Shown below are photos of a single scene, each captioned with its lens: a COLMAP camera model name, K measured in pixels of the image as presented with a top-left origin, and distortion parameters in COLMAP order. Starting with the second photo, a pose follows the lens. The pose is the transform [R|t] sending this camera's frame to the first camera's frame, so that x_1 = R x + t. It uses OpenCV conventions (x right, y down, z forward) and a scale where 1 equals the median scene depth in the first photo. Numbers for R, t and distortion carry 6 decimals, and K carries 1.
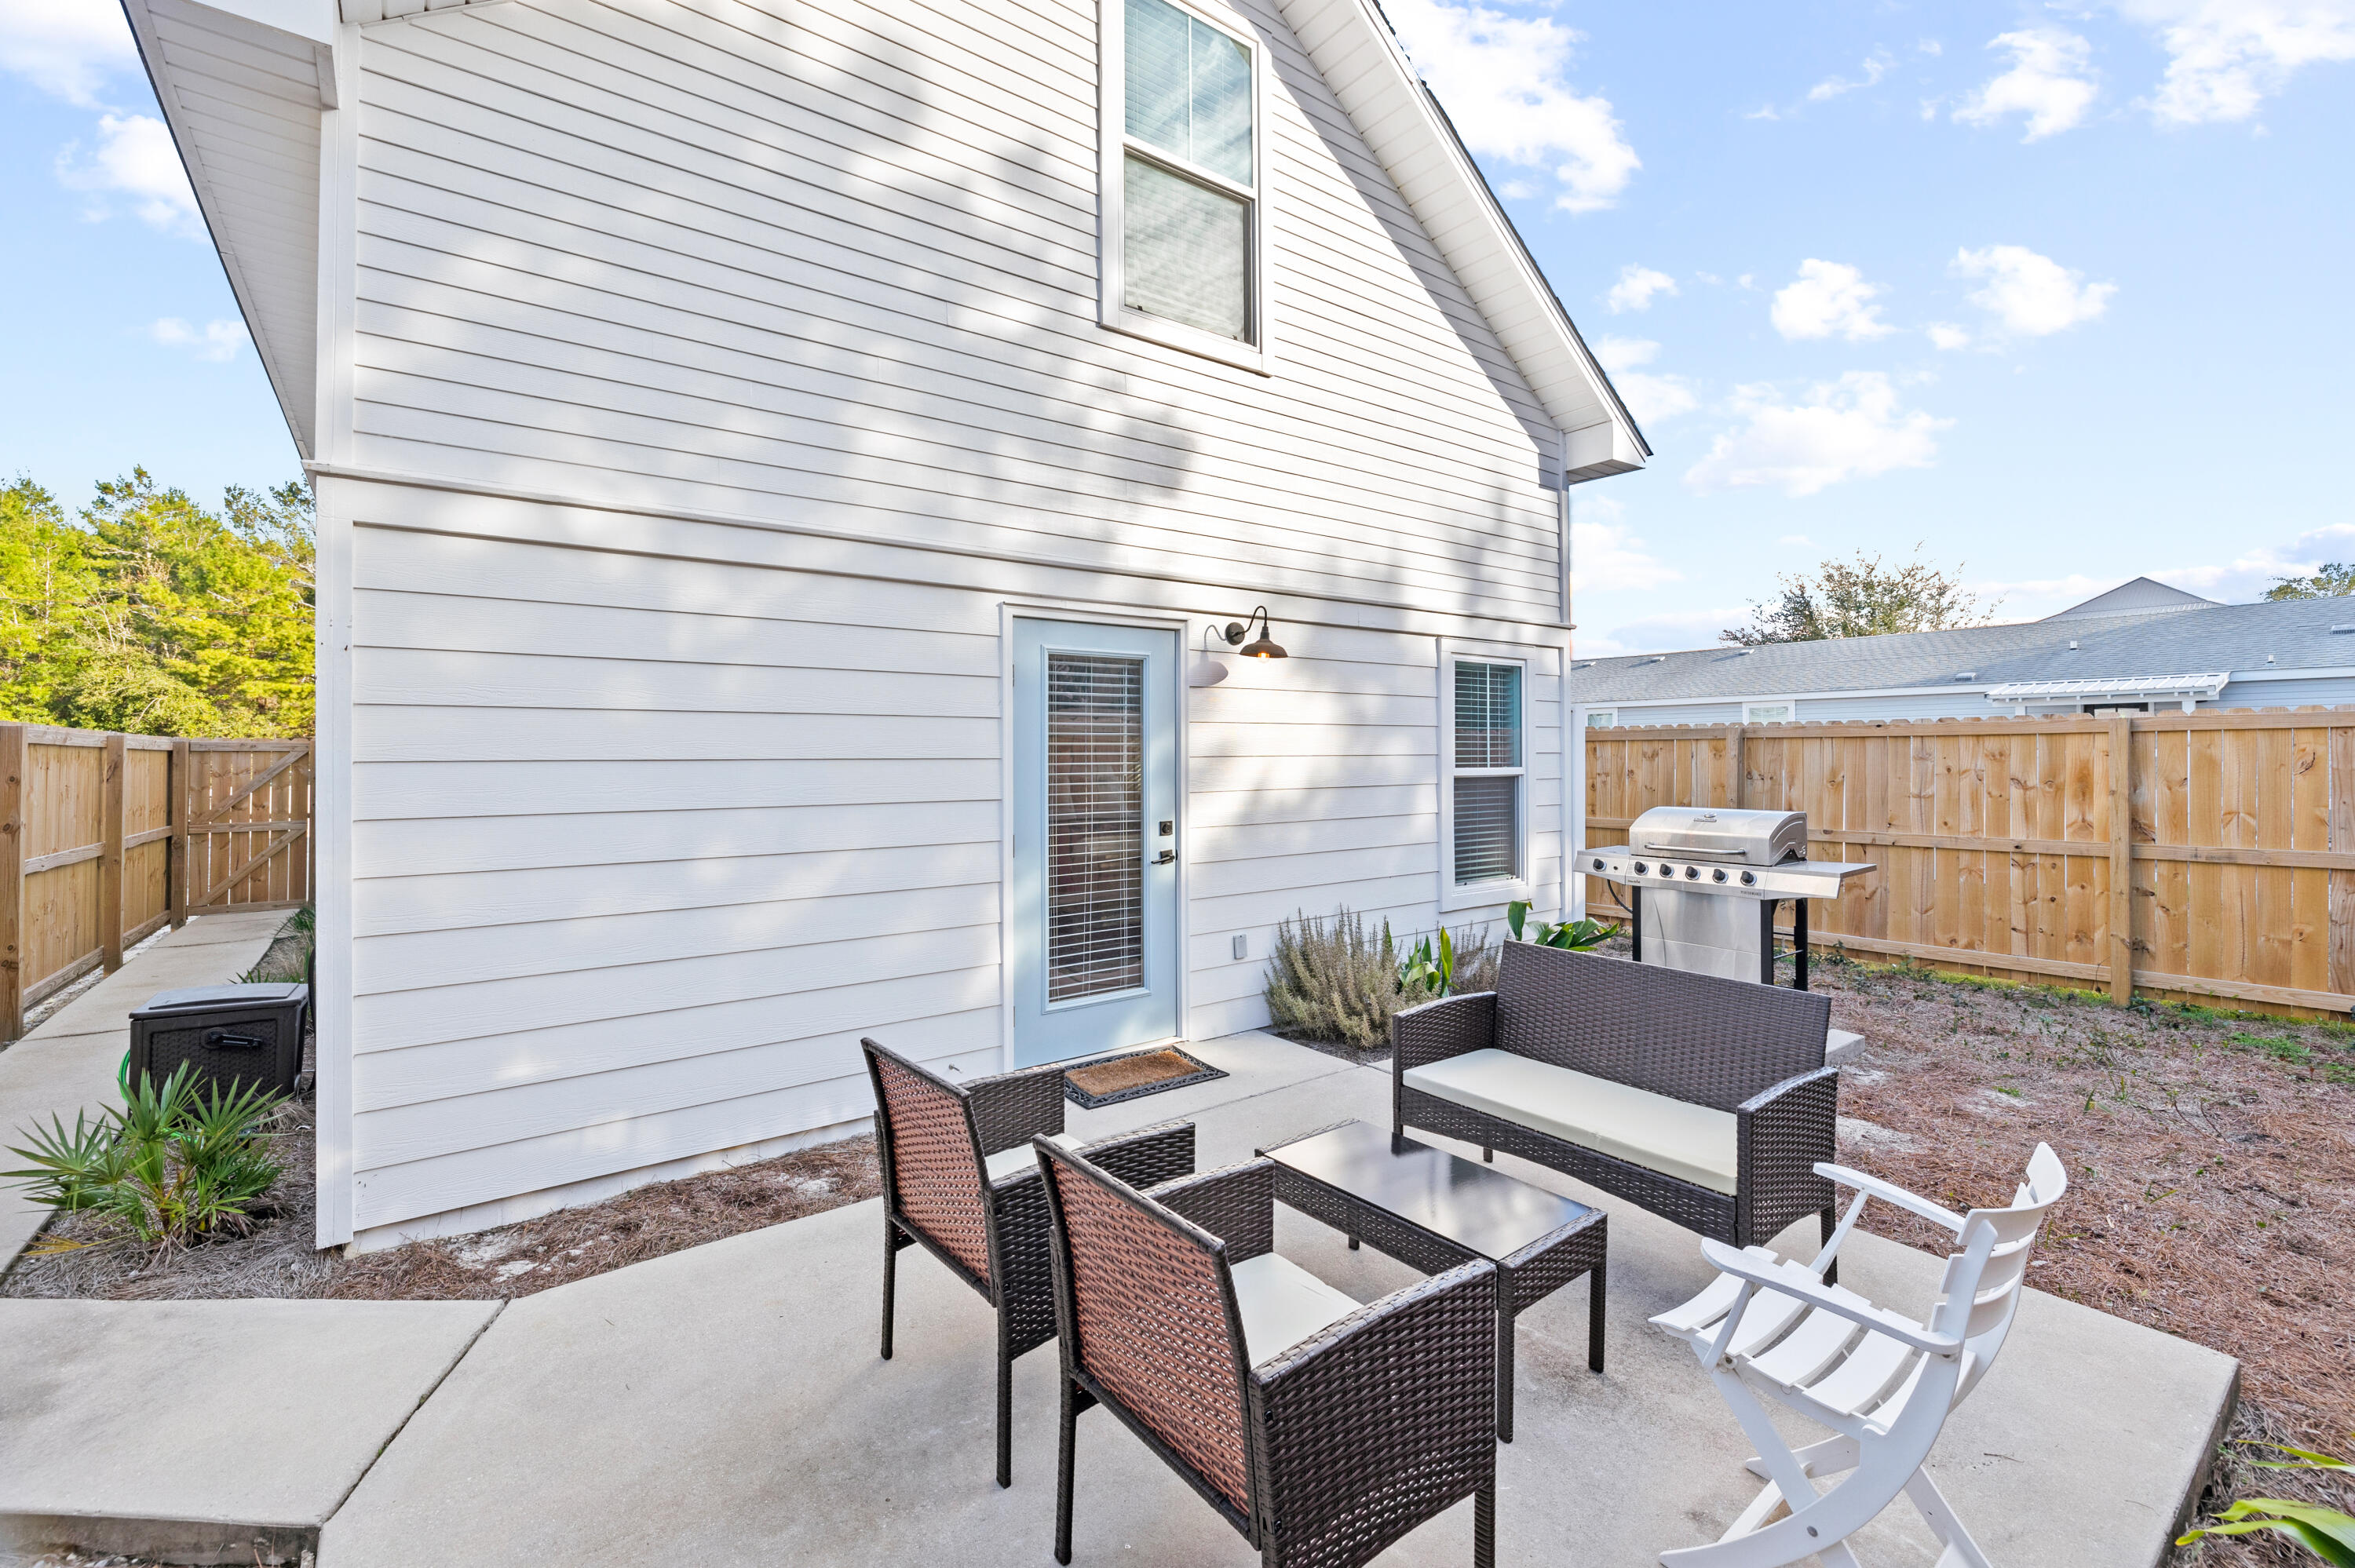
lens RADIAL K [[1003.8, 0, 1180.5], [0, 1003.8, 755.4], [0, 0, 1]] dist [-0.000636, 0.000008]
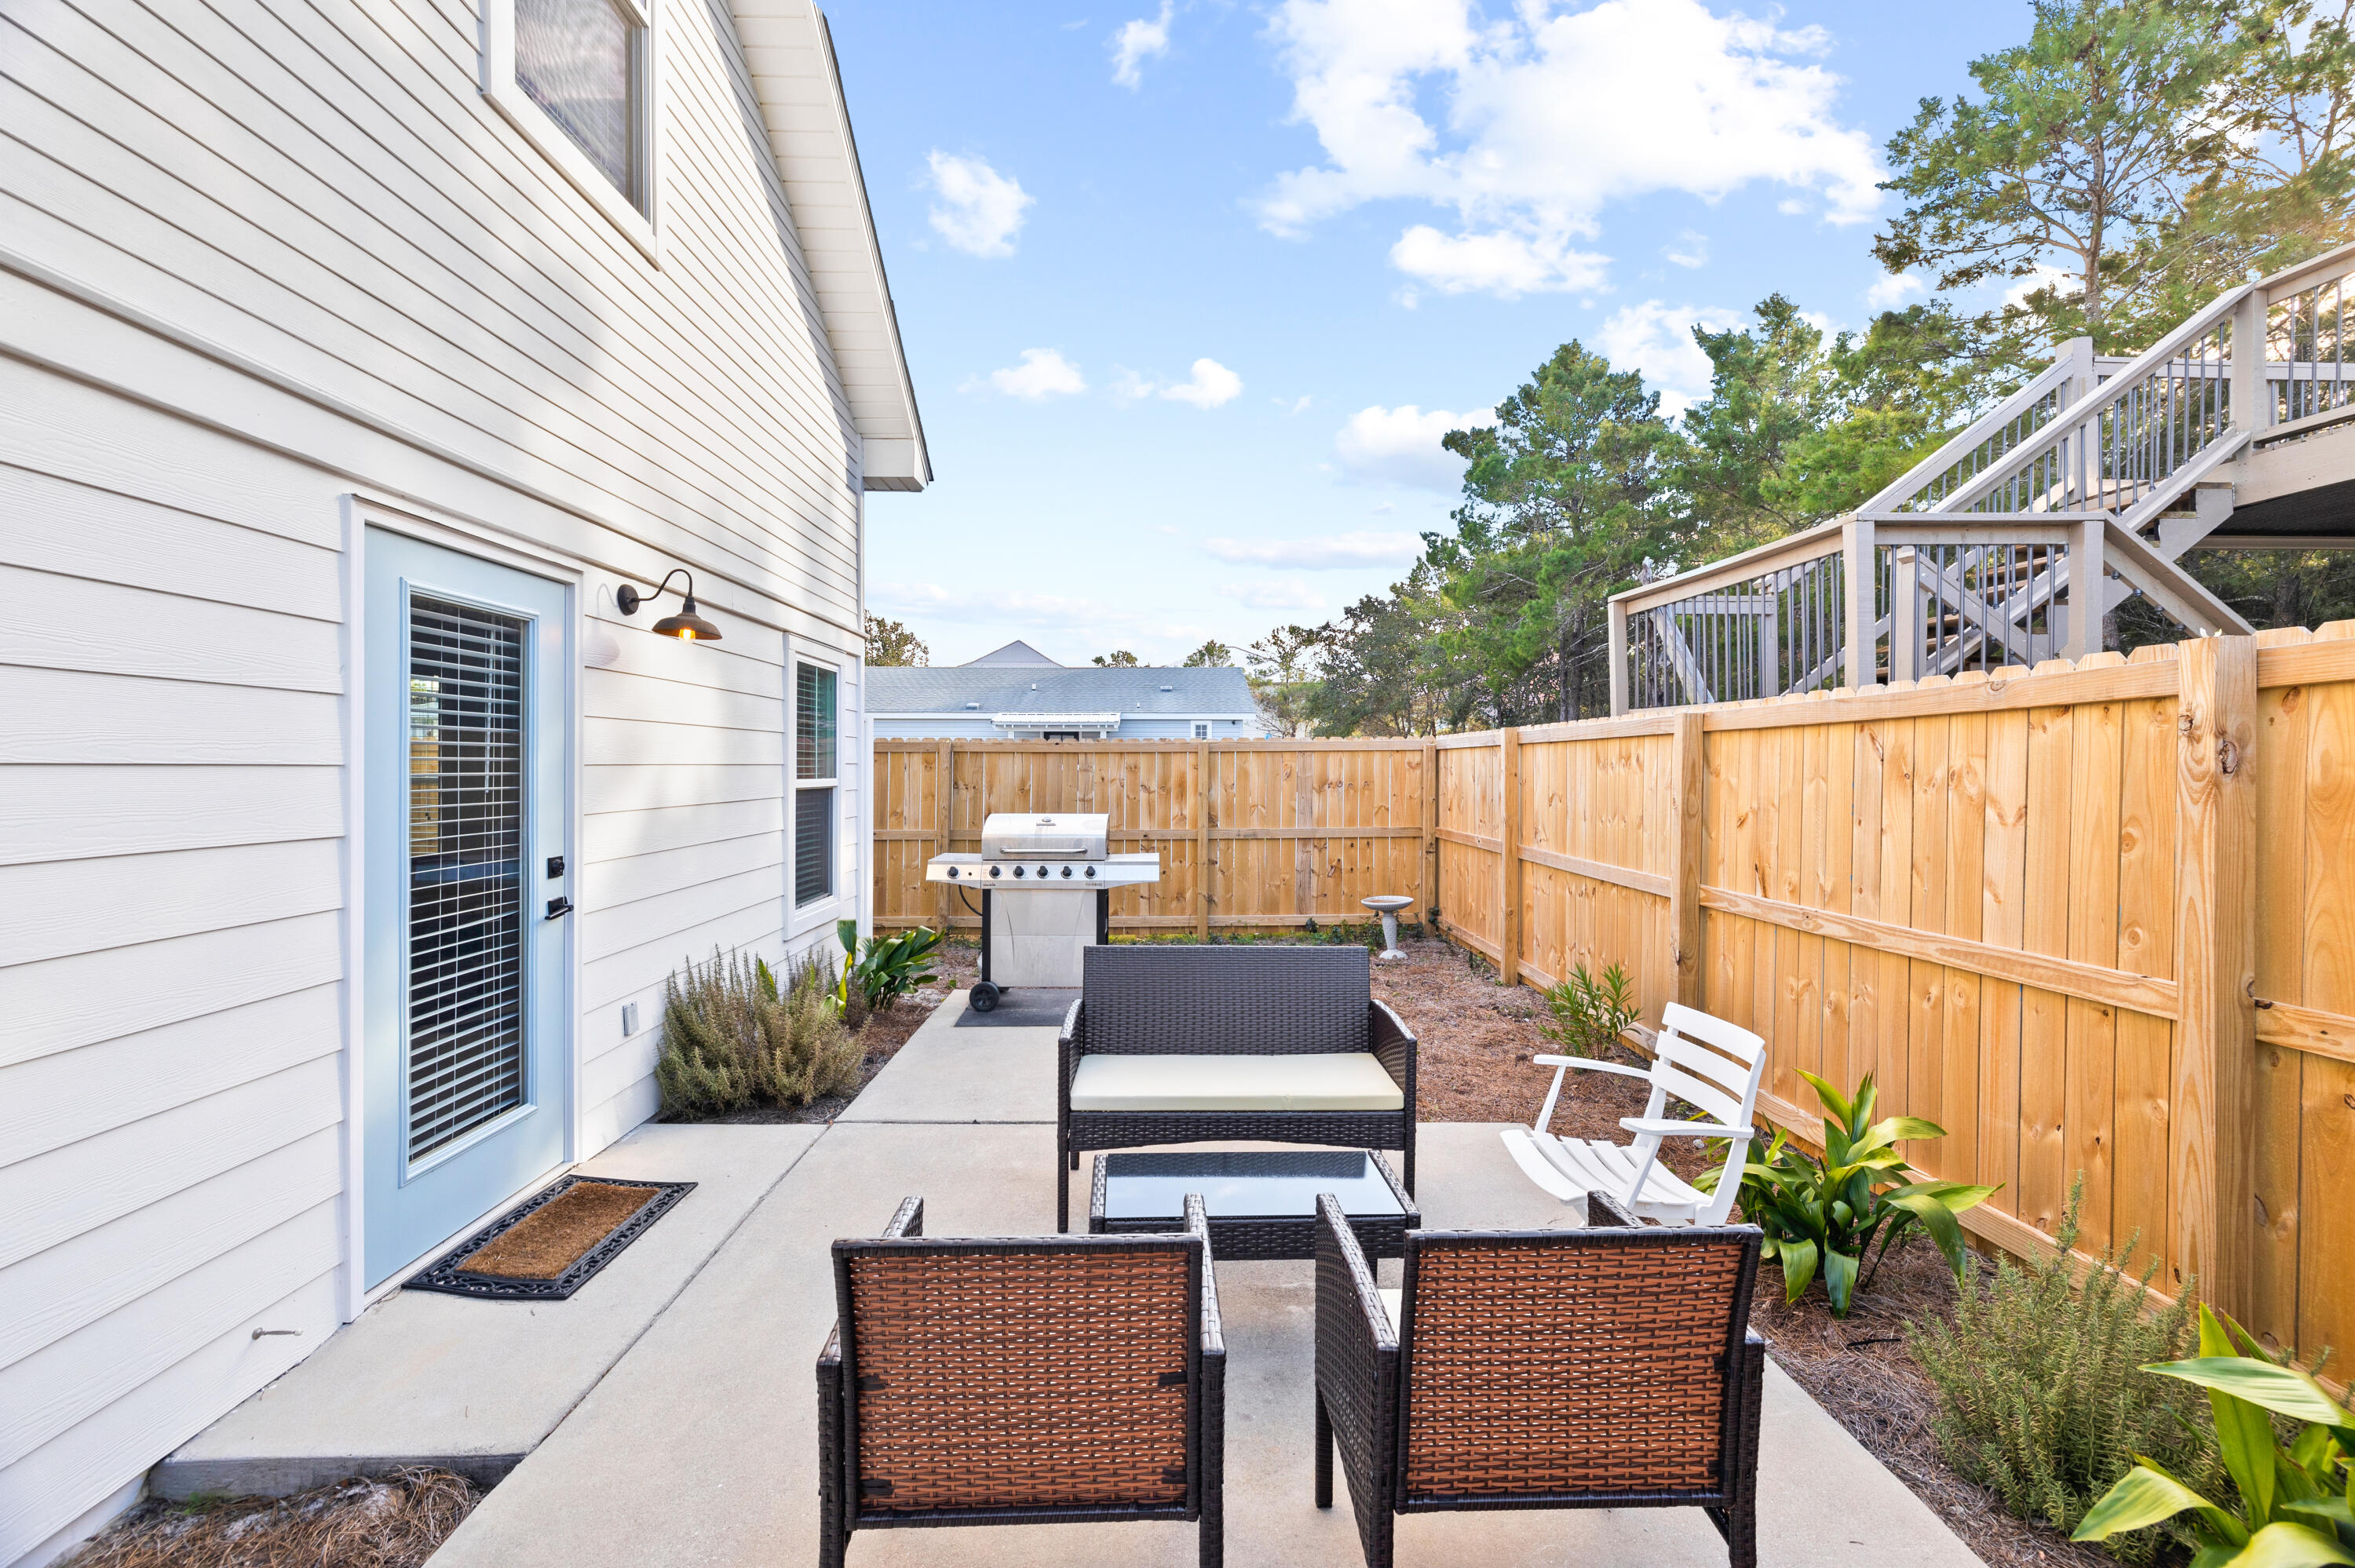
lens RADIAL K [[999.4, 0, 1177.5], [0, 999.4, 784.0], [0, 0, 1]] dist [0.000371, -0.000019]
pose [[0.588050, -0.009652, 0.808767, -0.284195], [-0.002608, 0.999901, 0.013829, 0.003538], [-0.808820, -0.010242, 0.587967, 0.216161]]
